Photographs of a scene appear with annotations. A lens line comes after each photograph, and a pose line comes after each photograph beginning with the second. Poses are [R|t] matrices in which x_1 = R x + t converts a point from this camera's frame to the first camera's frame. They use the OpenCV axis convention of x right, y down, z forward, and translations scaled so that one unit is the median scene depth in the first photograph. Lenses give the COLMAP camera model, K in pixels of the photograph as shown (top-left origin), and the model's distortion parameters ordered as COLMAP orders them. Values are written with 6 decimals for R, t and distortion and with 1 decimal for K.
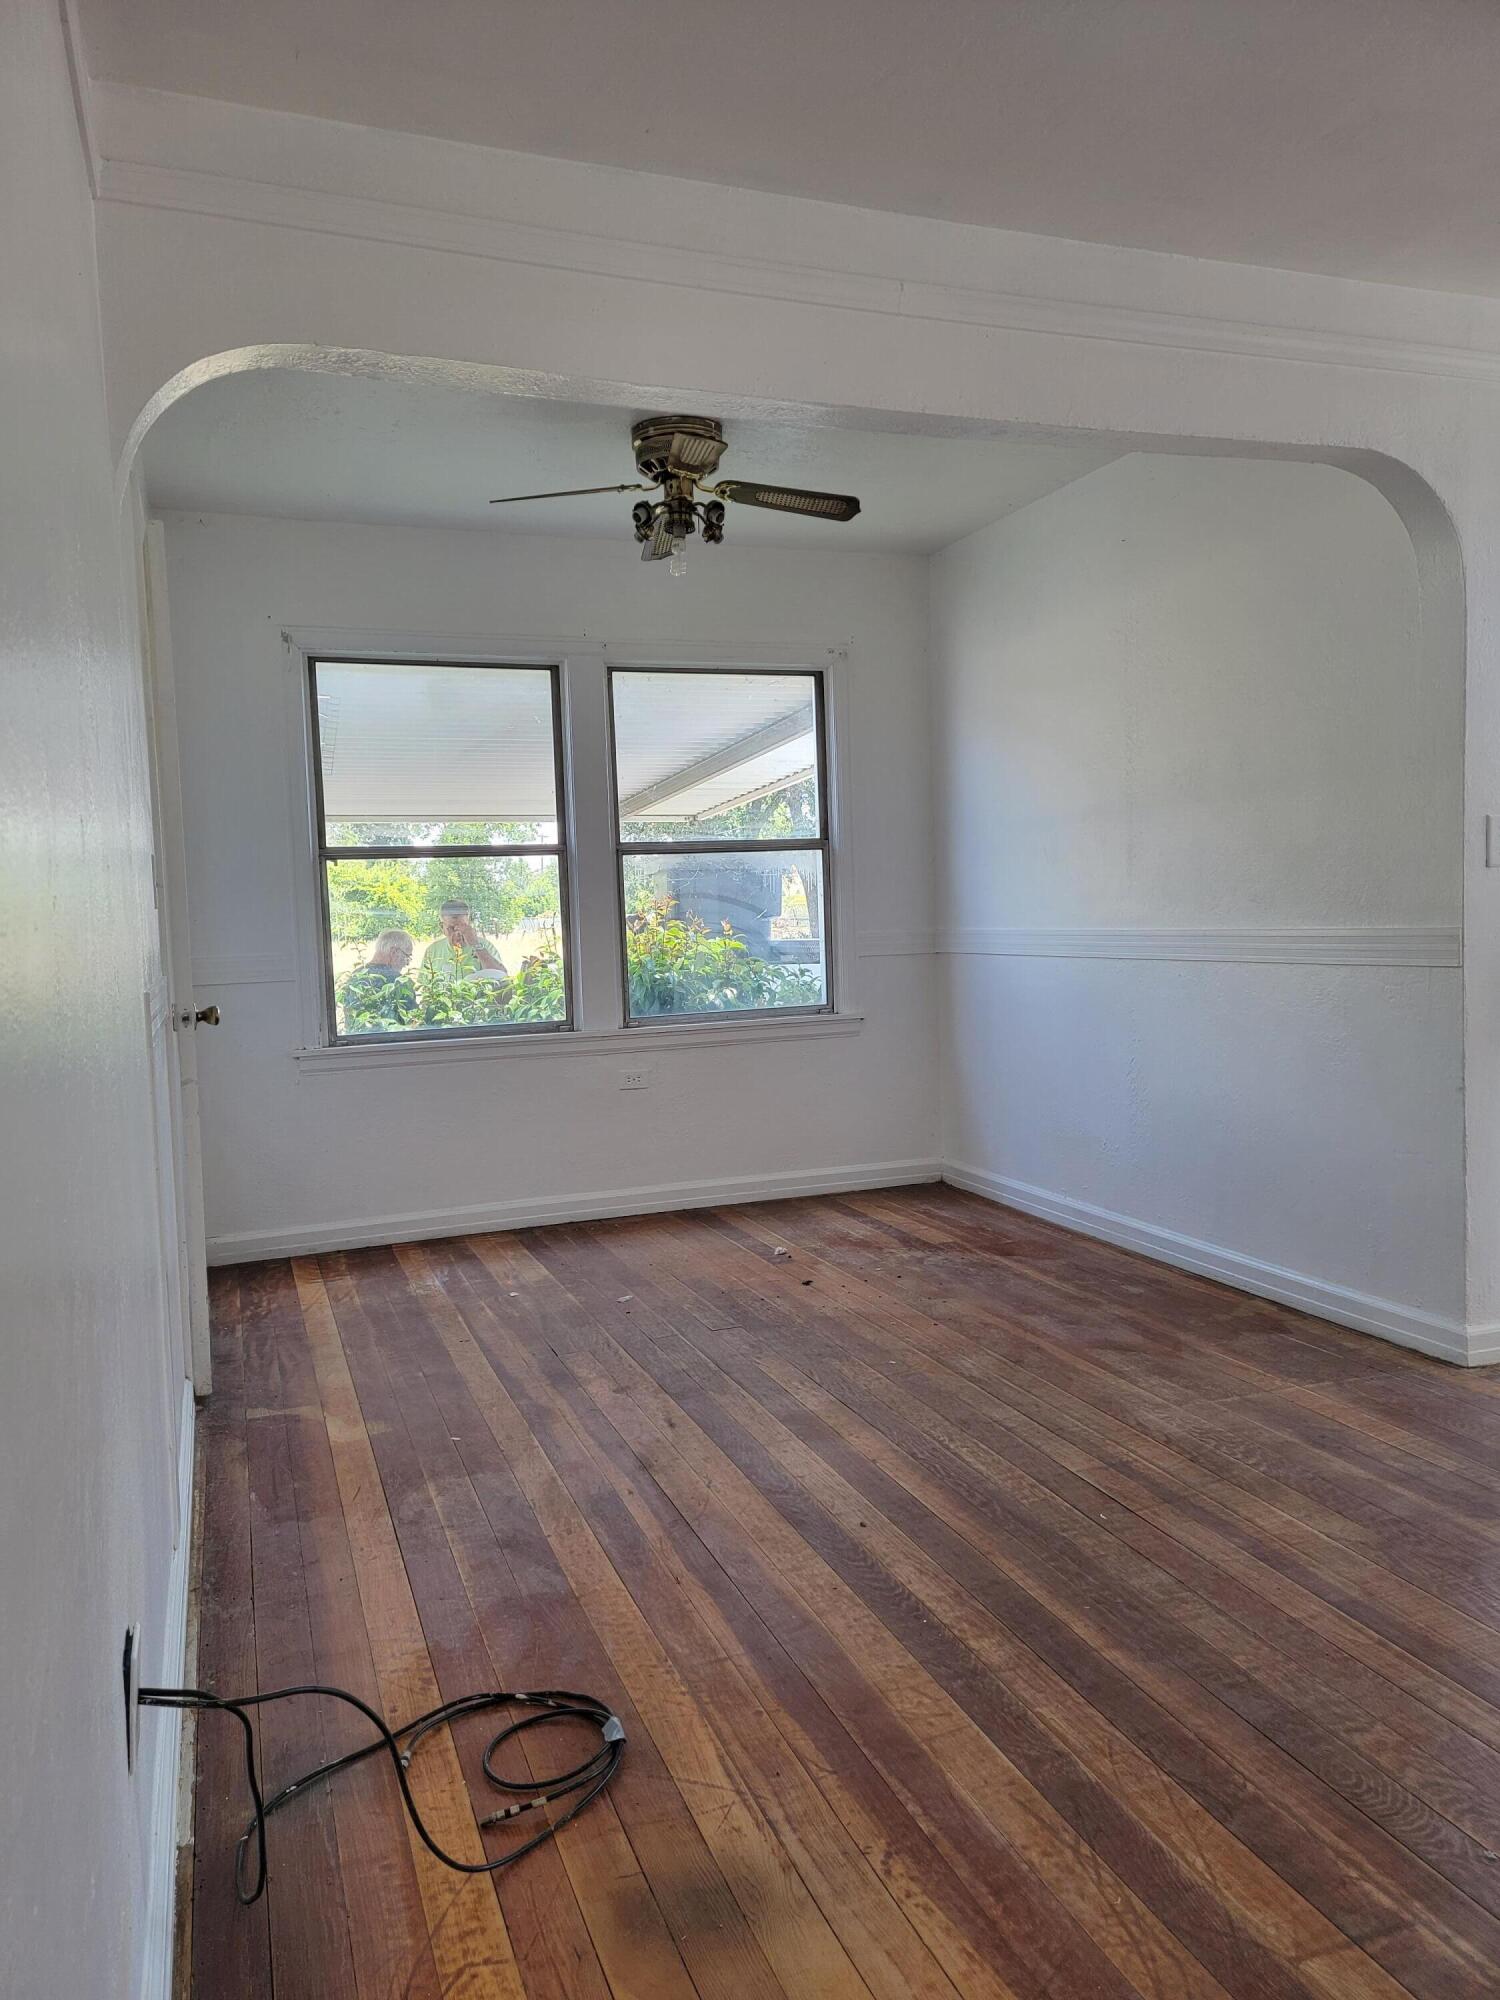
lens RADIAL K [[1402.2, 0, 735.8], [0, 1402.2, 1005.3], [0, 0, 1]] dist [0.067028, -0.022669]
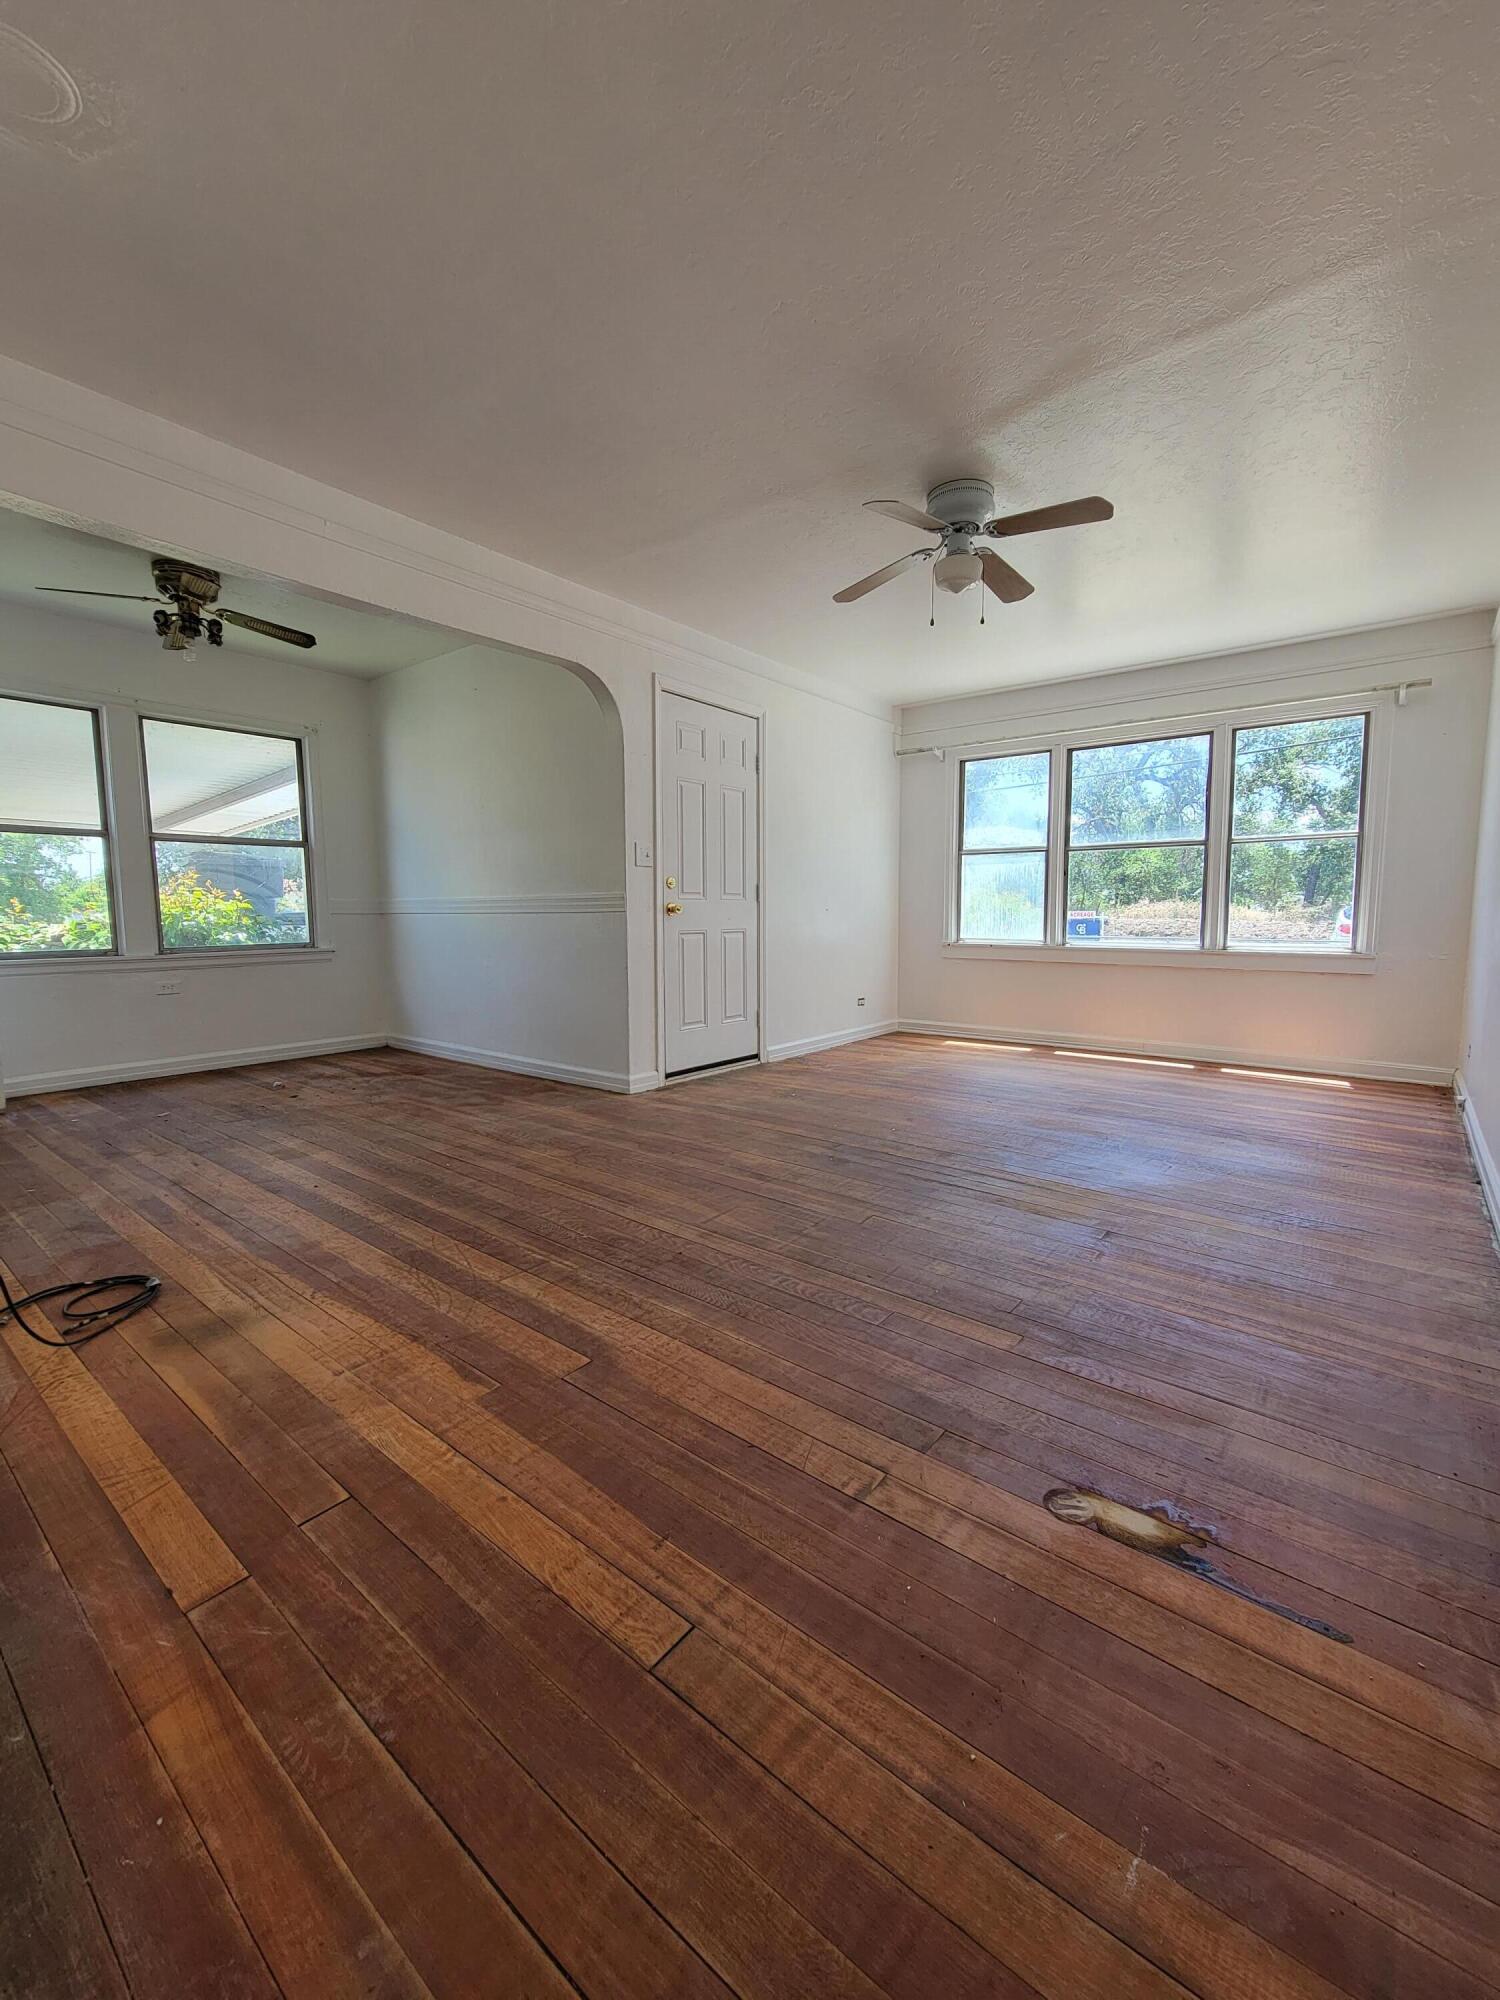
lens RADIAL K [[821.1, 0, 751.9], [0, 821.1, 1008.2], [0, 0, 1]] dist [0.001606, -0.001293]
pose [[0.858913, -0.022574, 0.511624, 0.026788], [0.002785, 0.999219, 0.039414, 0.069204], [-0.512115, -0.032428, 0.858305, -0.181313]]
